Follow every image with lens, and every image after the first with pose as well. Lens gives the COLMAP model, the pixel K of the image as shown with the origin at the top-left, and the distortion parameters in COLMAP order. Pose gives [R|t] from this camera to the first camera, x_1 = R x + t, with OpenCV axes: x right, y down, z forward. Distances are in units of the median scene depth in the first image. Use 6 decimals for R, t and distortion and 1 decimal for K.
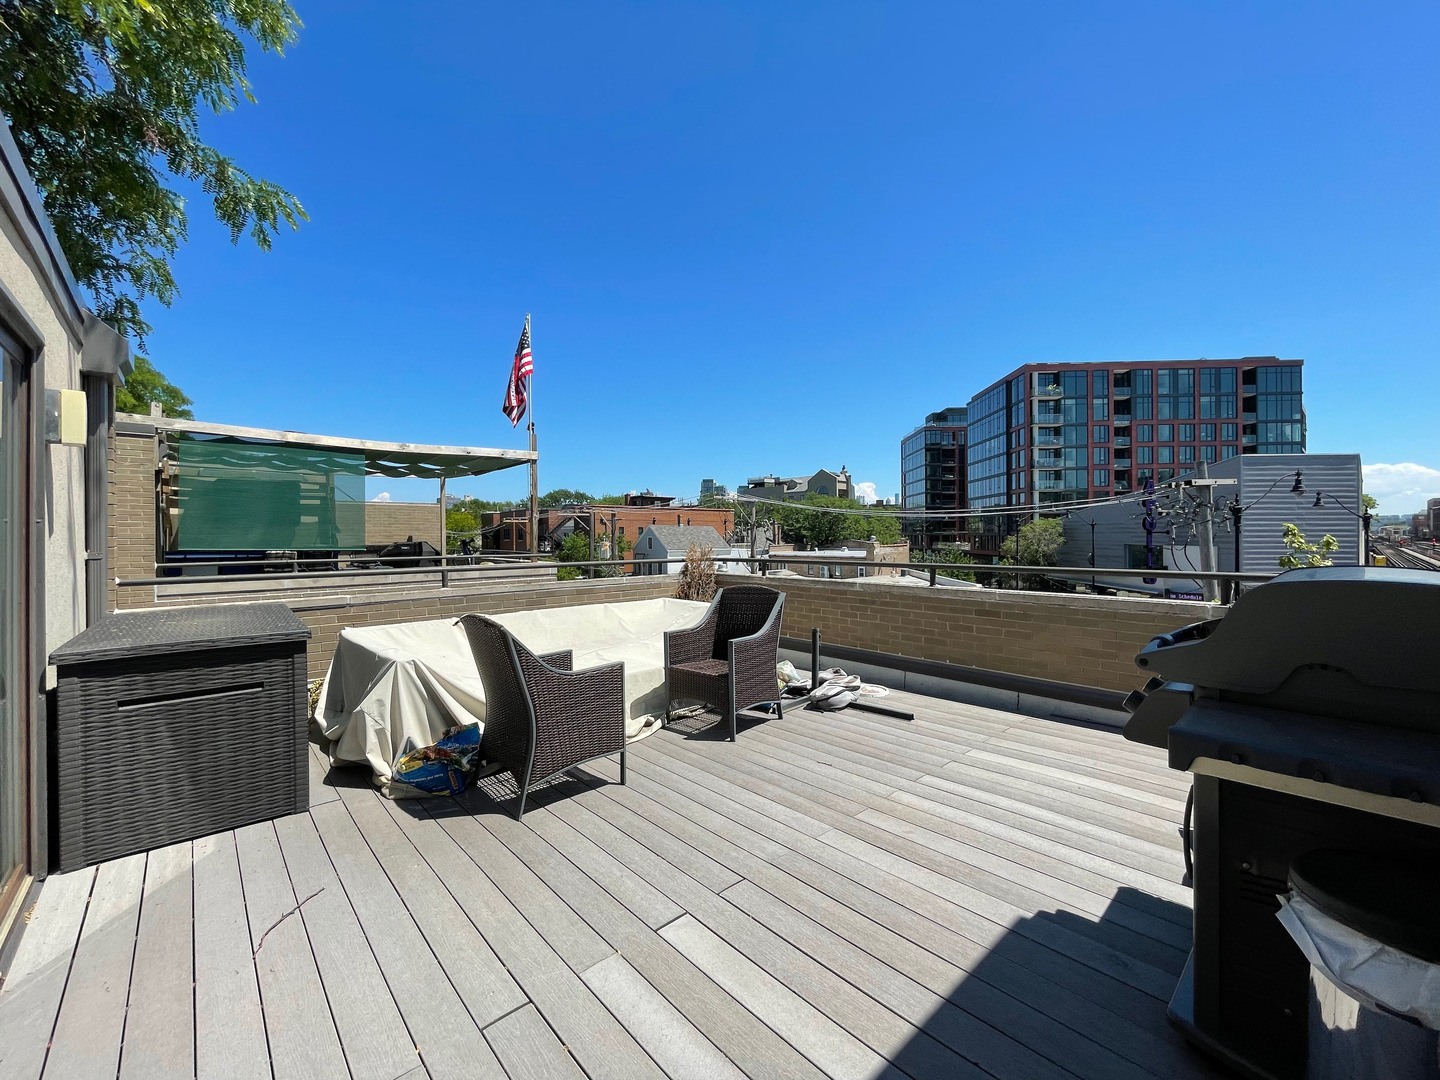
lens RADIAL K [[586.1, 0, 722.4], [0, 586.1, 538.5], [0, 0, 1]] dist [-0.002985, 0.000296]
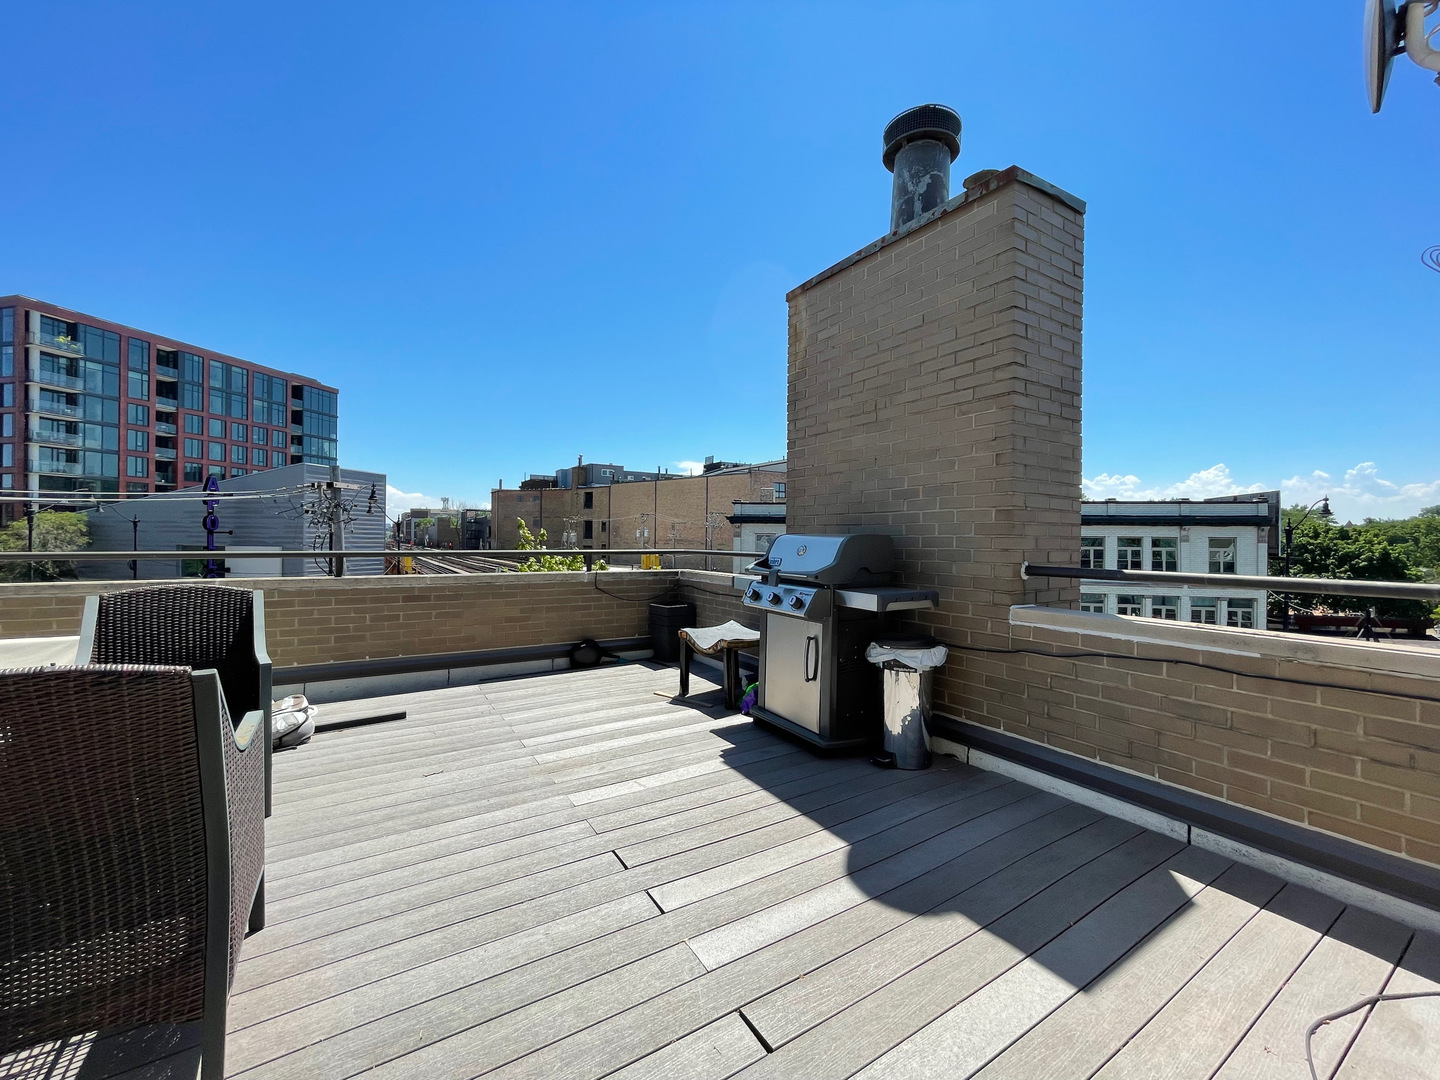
lens RADIAL K [[586.1, 0, 722.4], [0, 586.1, 538.5], [0, 0, 1]] dist [-0.002985, 0.000296]
pose [[0.183585, 0.009323, 0.982960, -0.271531], [-0.005587, 0.999949, -0.008440, 0.019659], [-0.982988, -0.003942, 0.183628, 0.193610]]
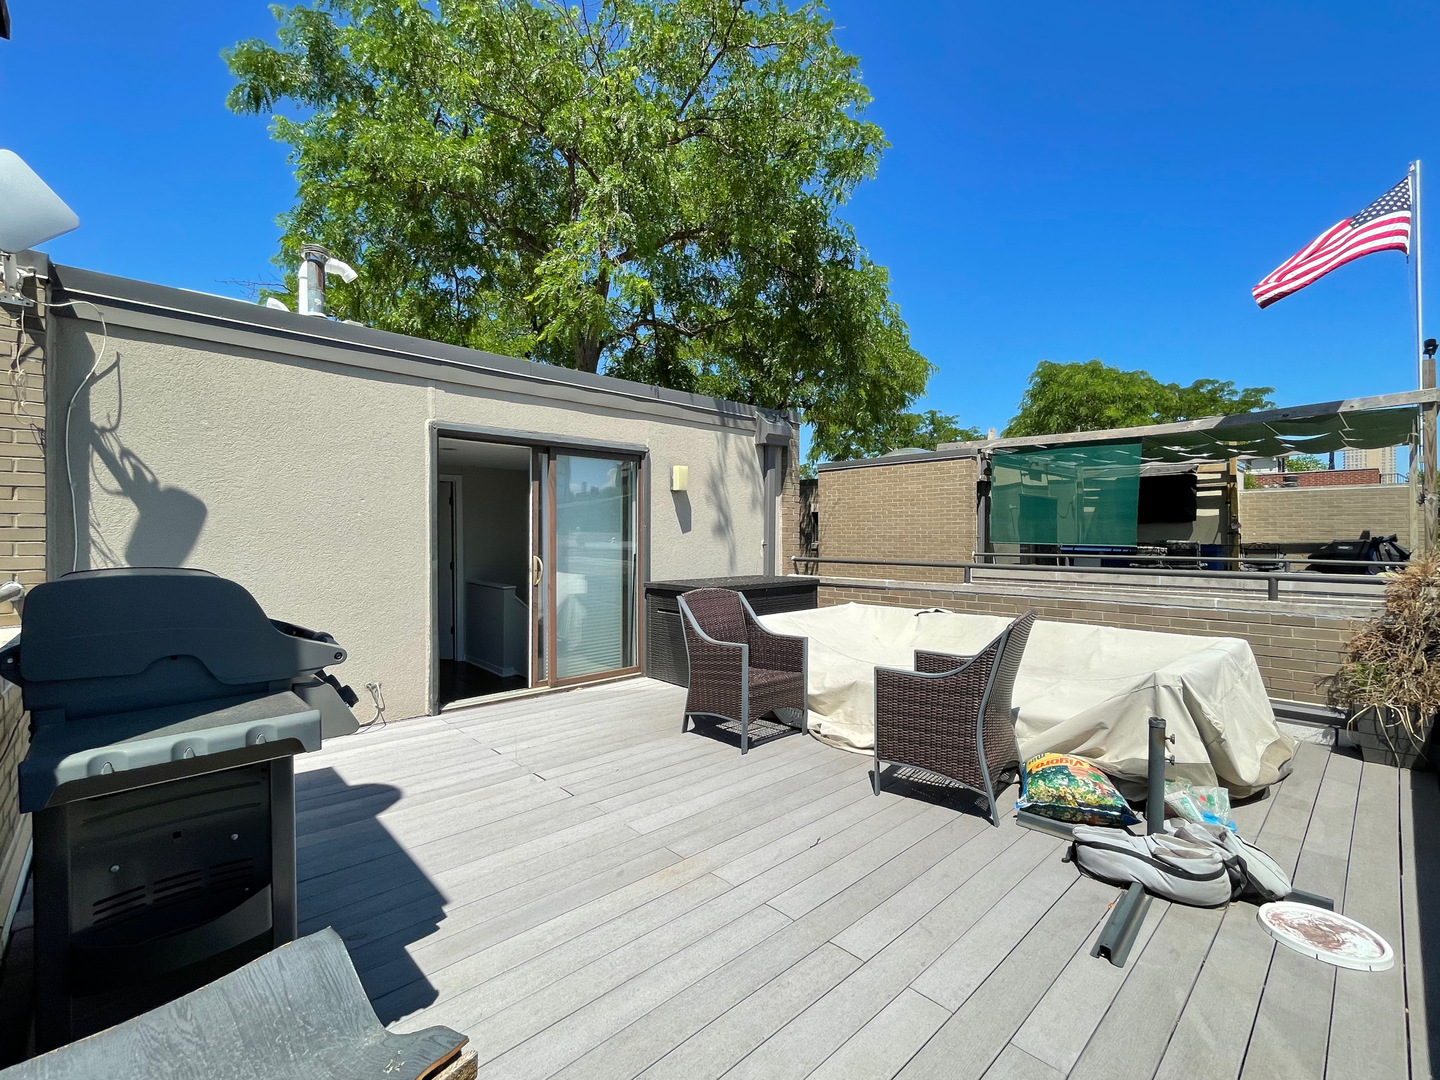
lens RADIAL K [[625.9, 0, 716.4], [0, 625.9, 540.5], [0, 0, 1]] dist [-0.001475, 0.000021]
pose [[0.008083, 0.016214, -0.999836, 0.435893], [-0.003429, 0.999863, 0.016186, -0.004729], [0.999961, 0.003298, 0.008138, 0.395394]]
